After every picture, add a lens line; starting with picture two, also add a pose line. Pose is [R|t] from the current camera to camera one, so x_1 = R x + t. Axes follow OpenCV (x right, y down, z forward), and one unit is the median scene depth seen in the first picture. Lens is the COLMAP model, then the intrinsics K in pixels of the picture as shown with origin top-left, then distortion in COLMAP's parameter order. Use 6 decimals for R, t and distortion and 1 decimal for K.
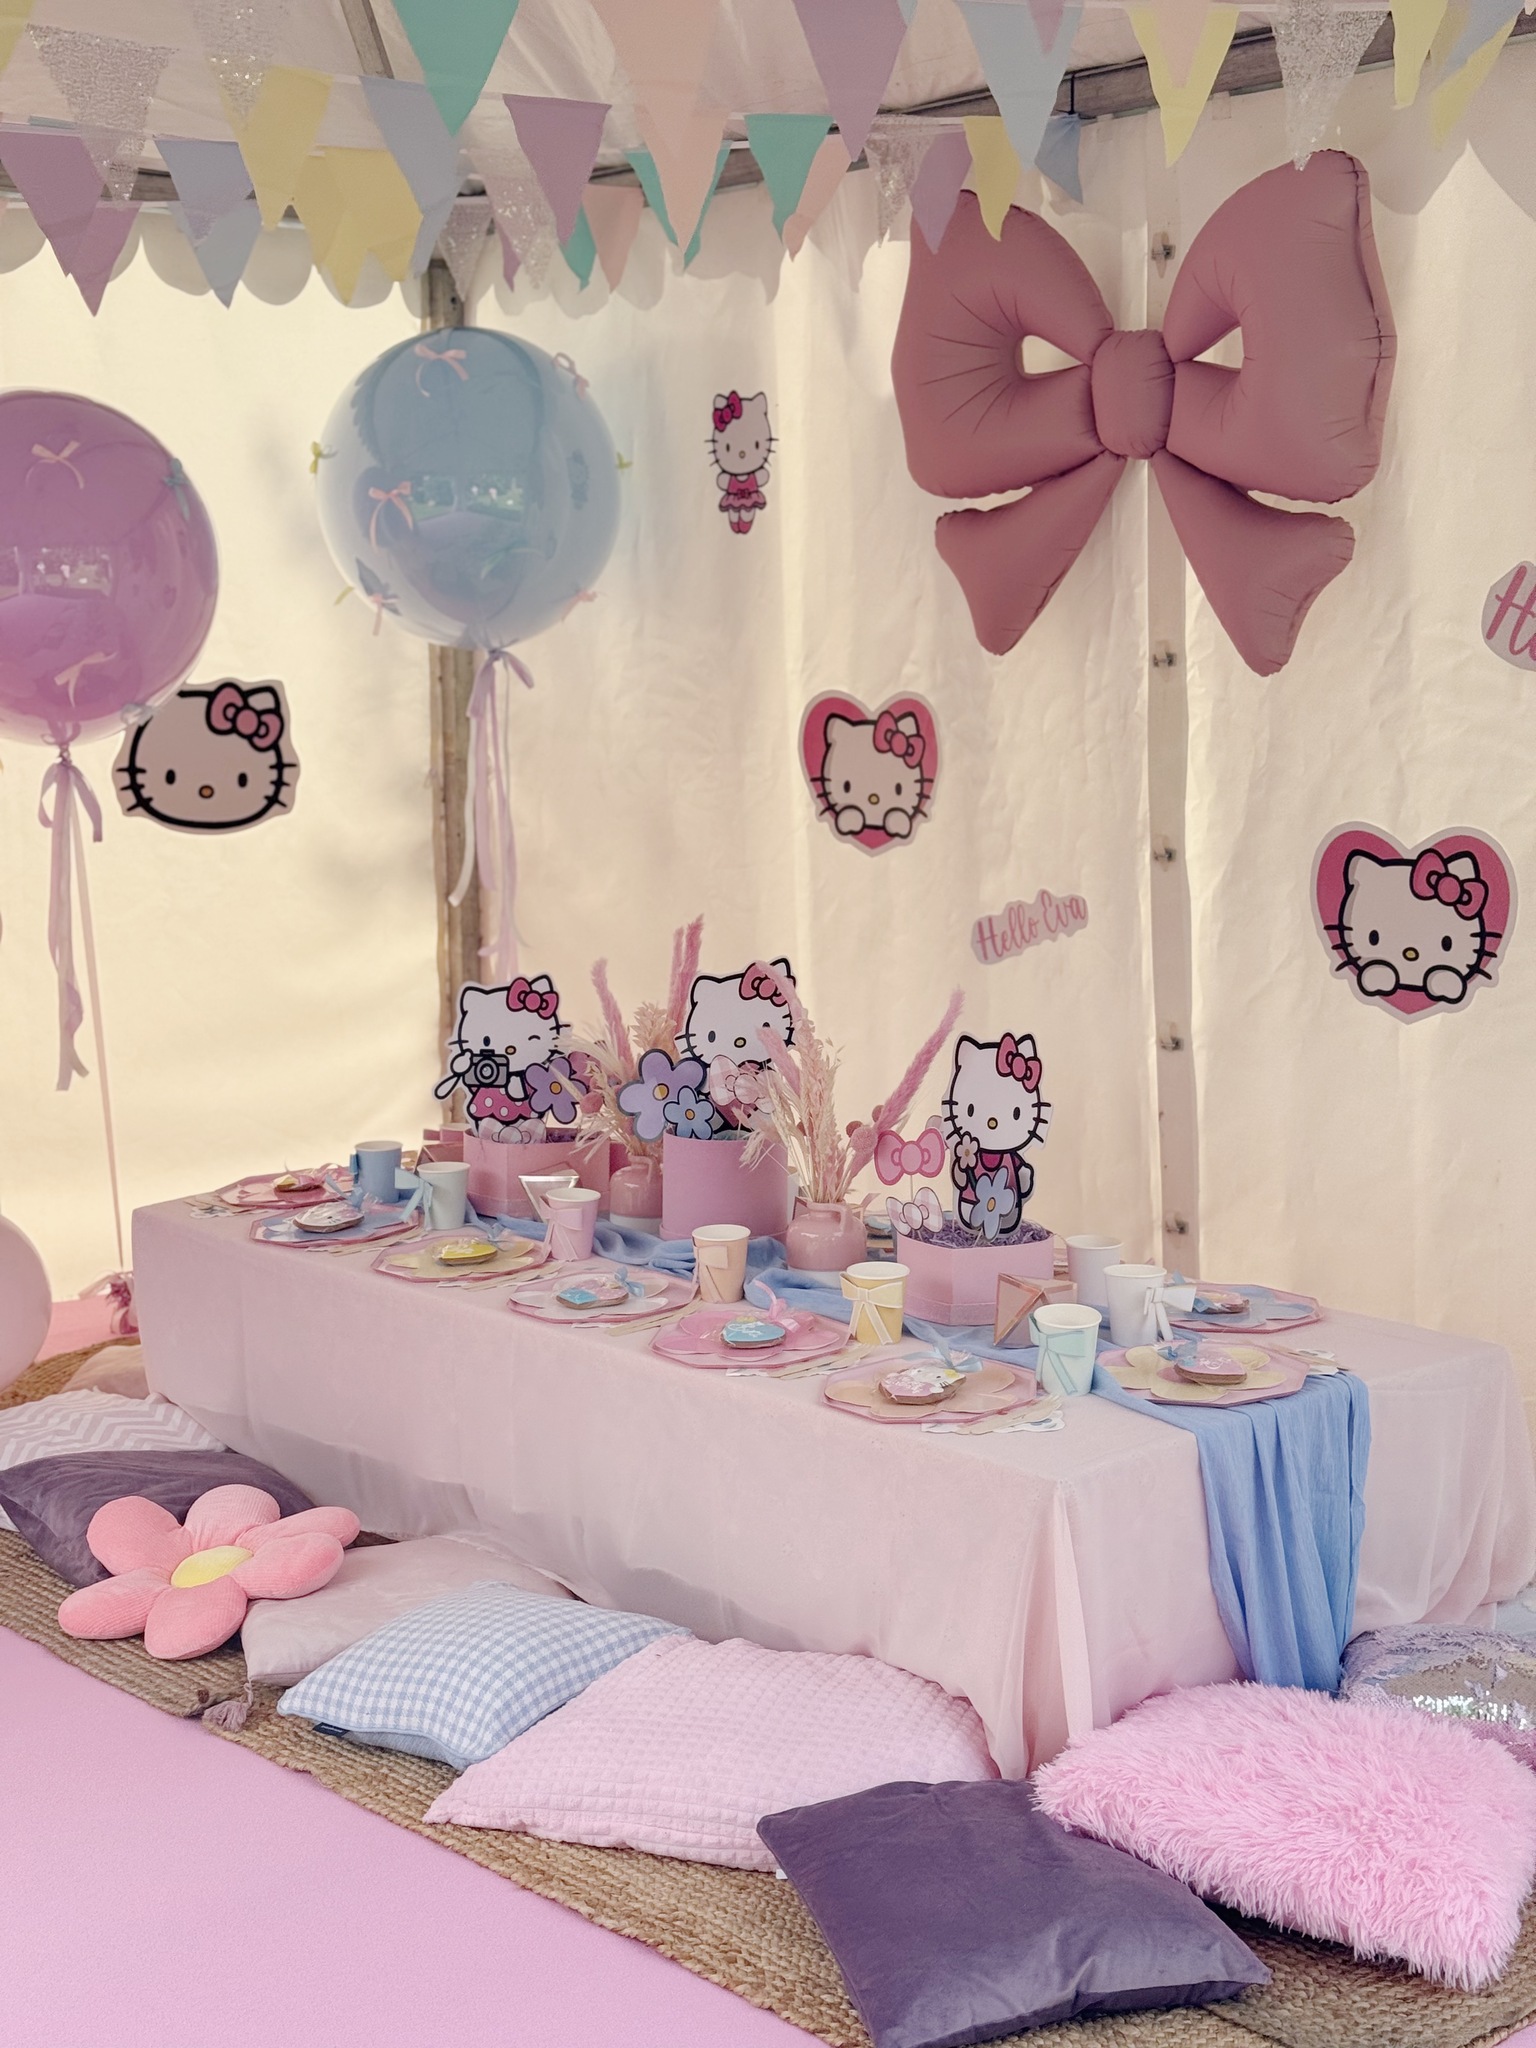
lens RADIAL K [[2843.9, 0, 768.0], [0, 2843.9, 1024.0], [0, 0, 1]] dist [0.143244, -0.202467]
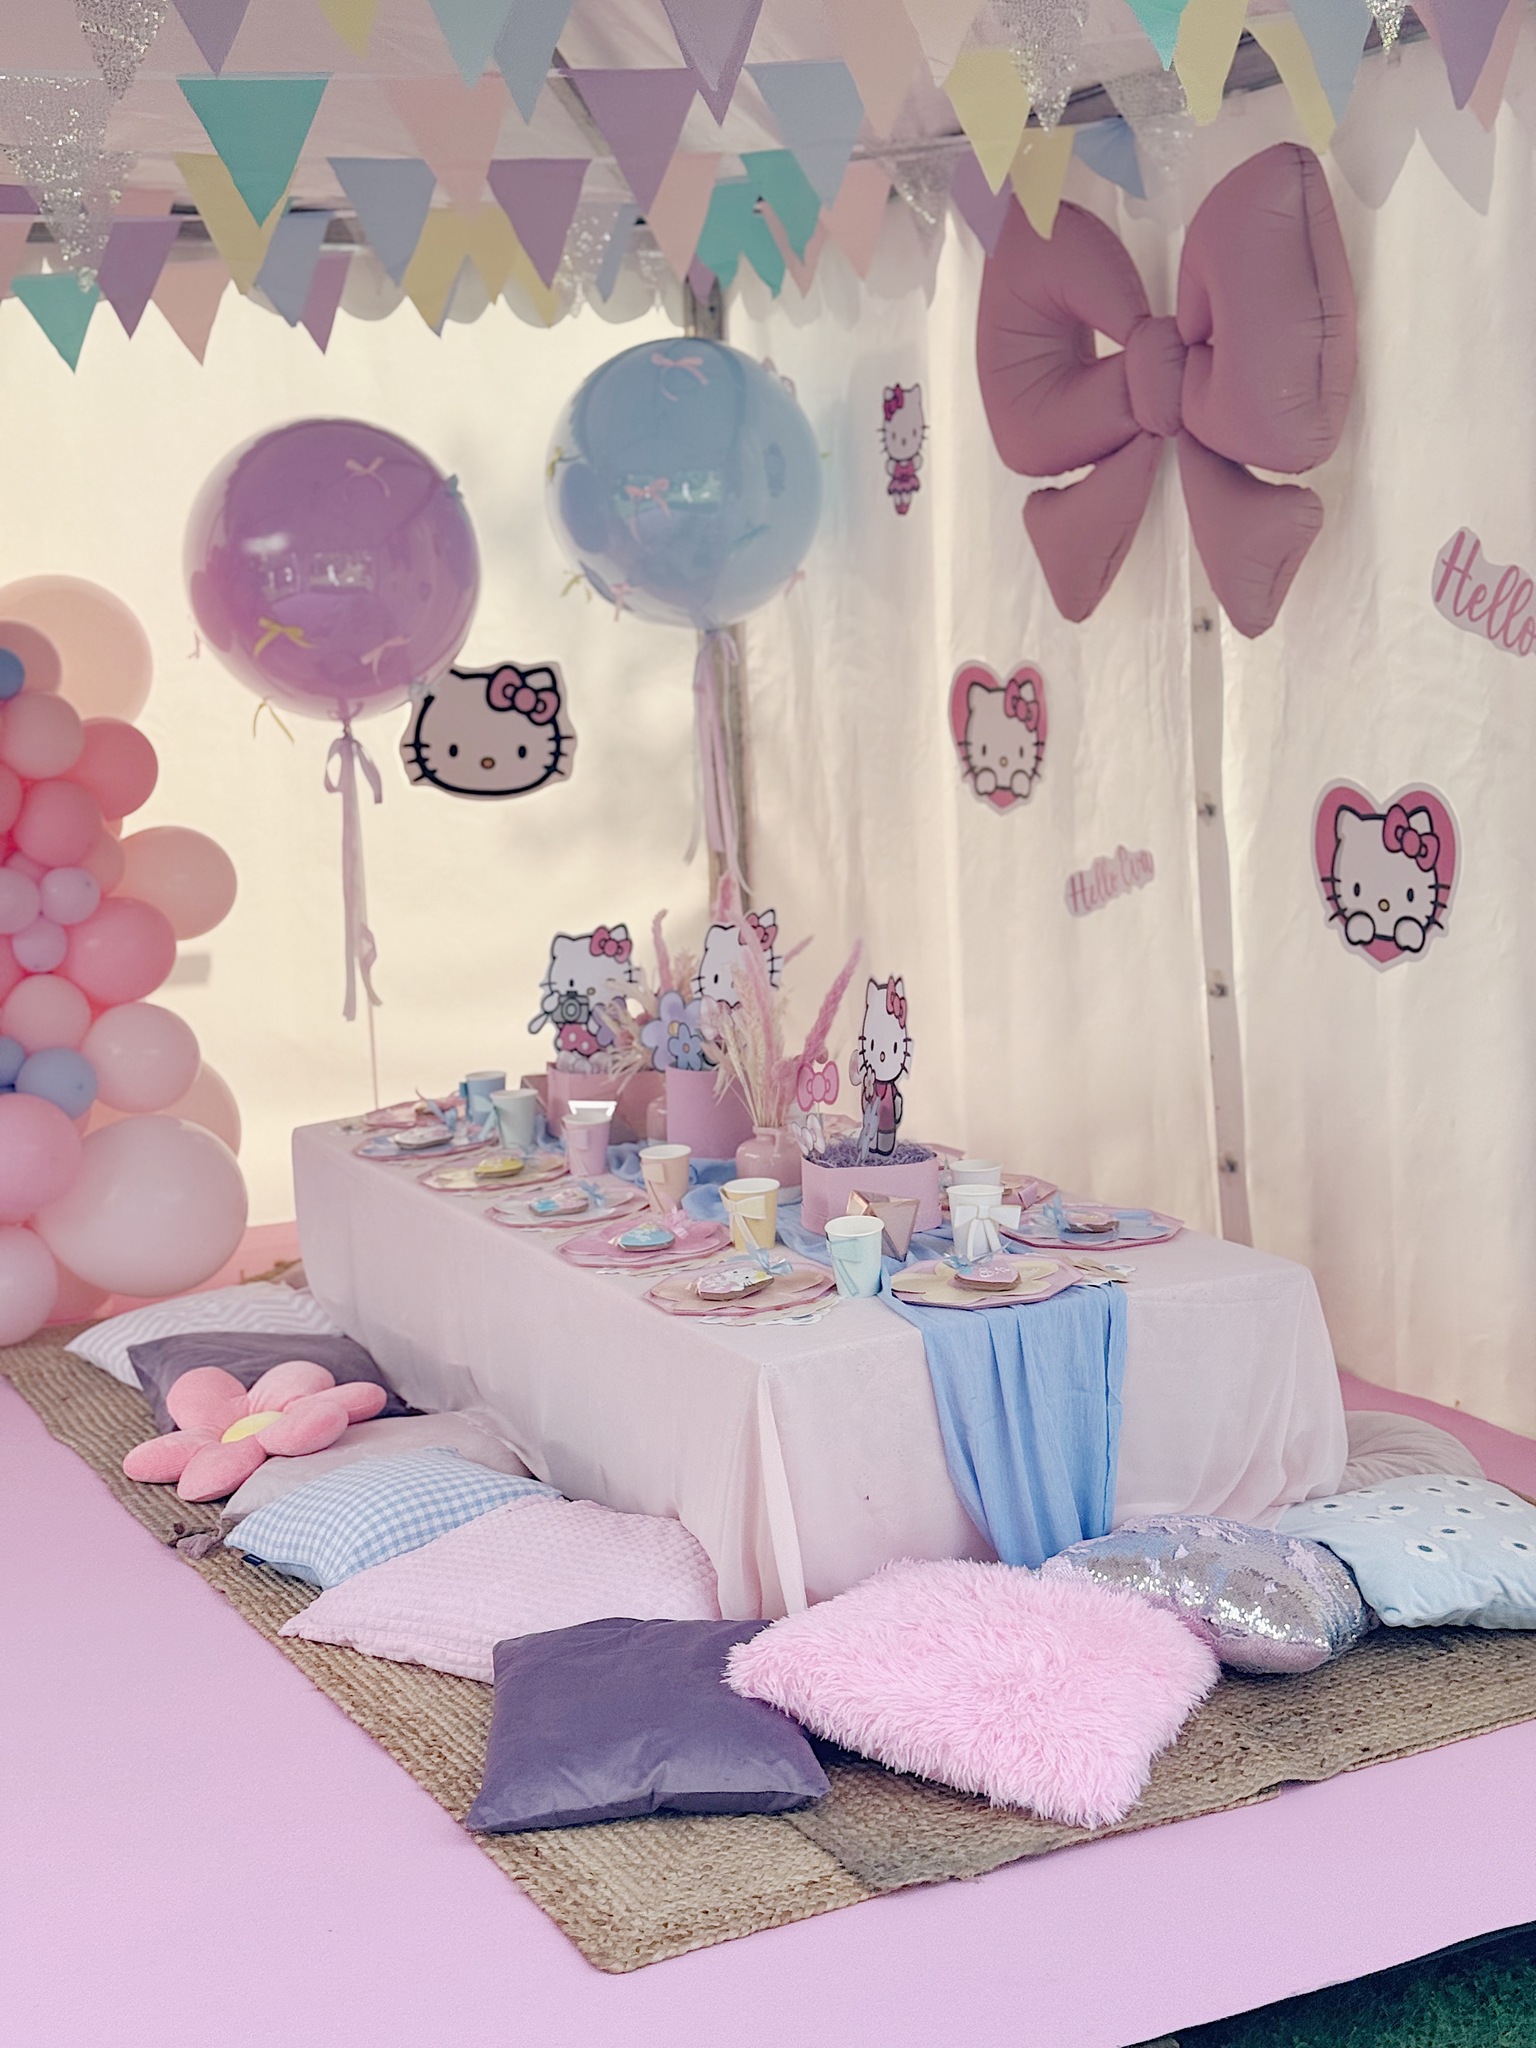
lens RADIAL K [[2847.3, 0, 819.9], [0, 2847.3, 1012.2], [0, 0, 1]] dist [0.133532, -0.023453]
pose [[0.966607, 0.007358, -0.256159, 0.292908], [-0.004853, 0.999934, 0.010410, 0.005424], [0.256219, -0.008819, 0.966579, -0.064112]]
